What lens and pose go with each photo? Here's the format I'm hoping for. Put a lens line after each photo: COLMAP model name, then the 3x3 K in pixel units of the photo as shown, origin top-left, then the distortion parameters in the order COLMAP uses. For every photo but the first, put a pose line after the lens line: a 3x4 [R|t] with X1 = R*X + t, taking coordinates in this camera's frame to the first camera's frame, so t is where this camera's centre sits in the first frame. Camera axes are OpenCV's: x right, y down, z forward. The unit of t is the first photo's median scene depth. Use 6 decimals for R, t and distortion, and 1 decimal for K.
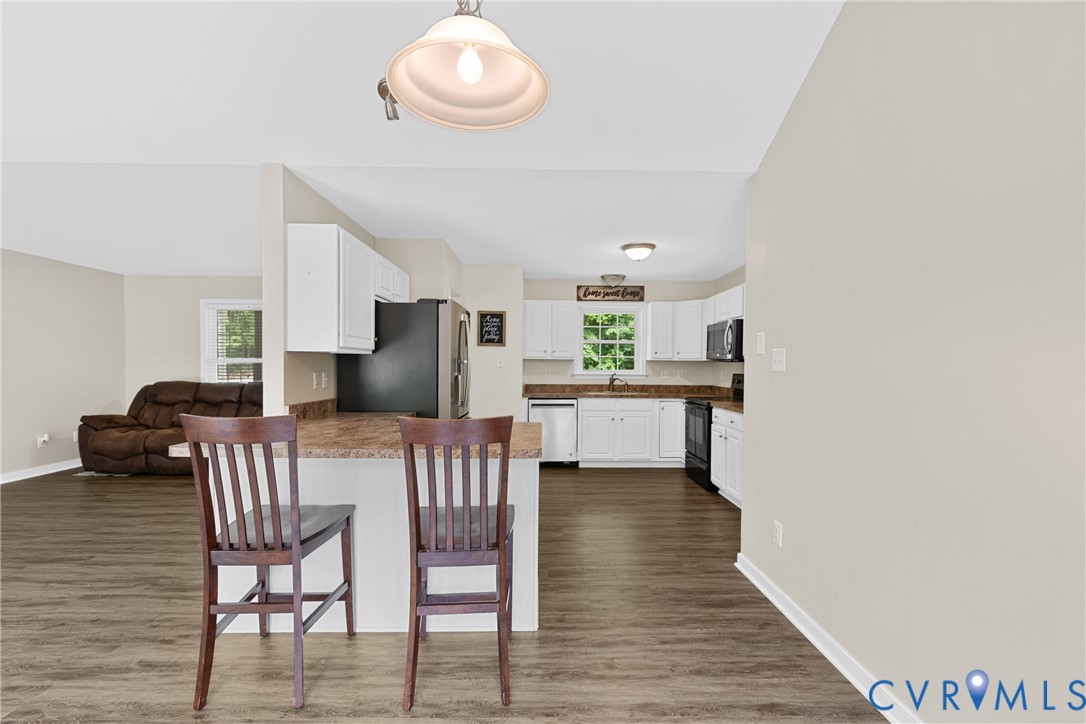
lens RADIAL K [[464.4, 0, 545.1], [0, 464.4, 367.8], [0, 0, 1]] dist [0.001845, -0.000488]
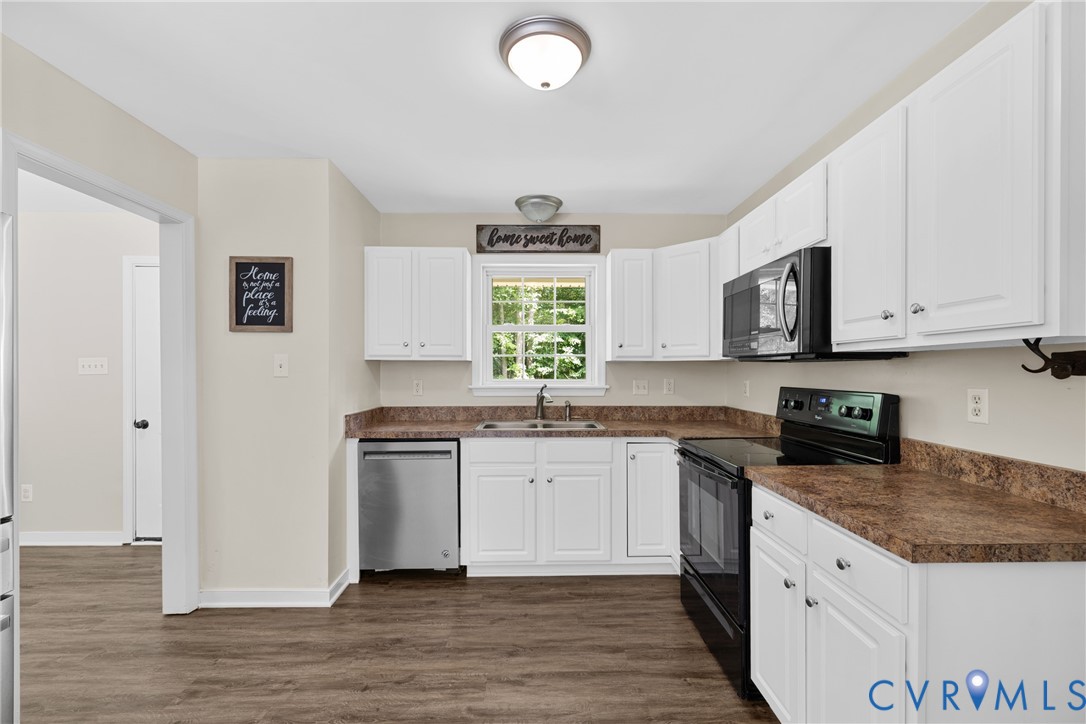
lens RADIAL K [[457.7, 0, 536.3], [0, 457.7, 363.9], [0, 0, 1]] dist [-0.000134, 0.000712]
pose [[0.999953, -0.007923, -0.005555, 0.145343], [0.007816, 0.999790, -0.018959, -0.003473], [0.005704, 0.018914, 0.999805, 0.482669]]
